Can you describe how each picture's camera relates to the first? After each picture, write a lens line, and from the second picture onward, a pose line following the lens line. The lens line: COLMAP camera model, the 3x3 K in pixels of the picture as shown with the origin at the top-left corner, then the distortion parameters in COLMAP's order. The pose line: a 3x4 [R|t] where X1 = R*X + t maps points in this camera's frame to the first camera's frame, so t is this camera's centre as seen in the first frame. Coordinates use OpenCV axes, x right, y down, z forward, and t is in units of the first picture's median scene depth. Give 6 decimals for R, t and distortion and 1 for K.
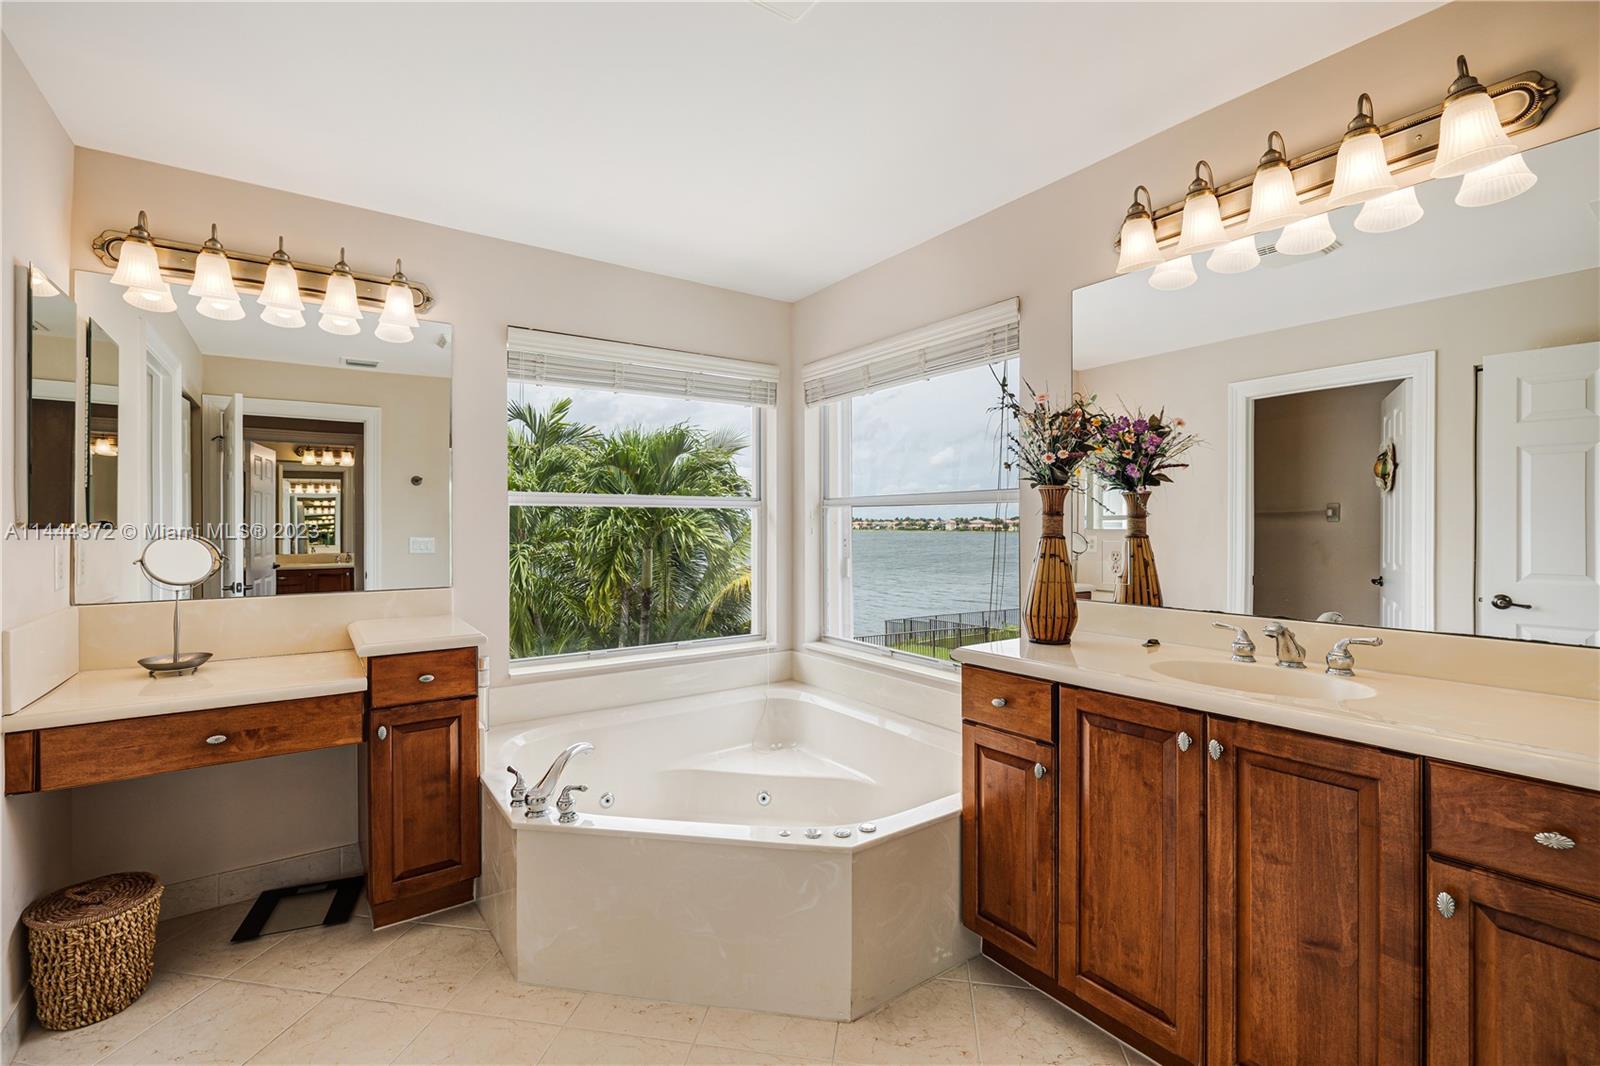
lens RADIAL K [[674.7, 0, 794.3], [0, 674.7, 529.9], [0, 0, 1]] dist [0.003416, -0.000938]
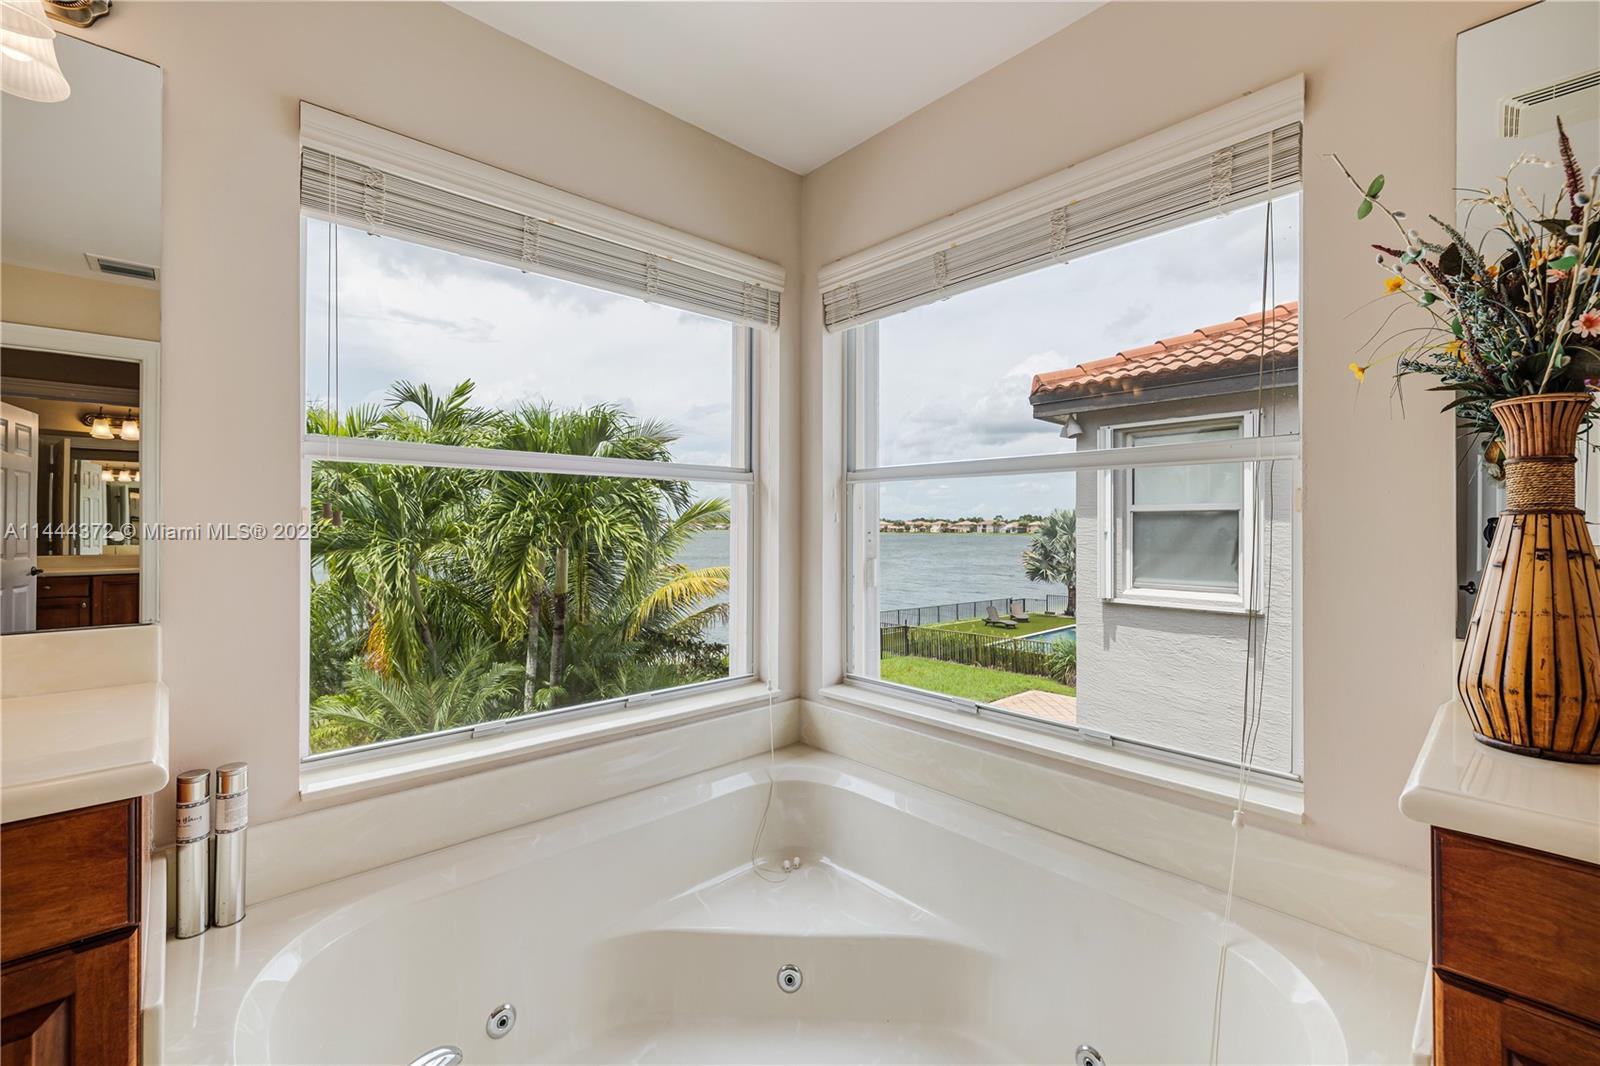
lens RADIAL K [[674.7, 0, 802.0], [0, 674.7, 520.6], [0, 0, 1]] dist [0.003416, -0.000938]
pose [[0.991465, 0.003766, 0.130315, -0.090326], [-0.002000, 0.999904, -0.013679, 0.013204], [-0.130354, 0.013302, 0.991378, 0.347150]]
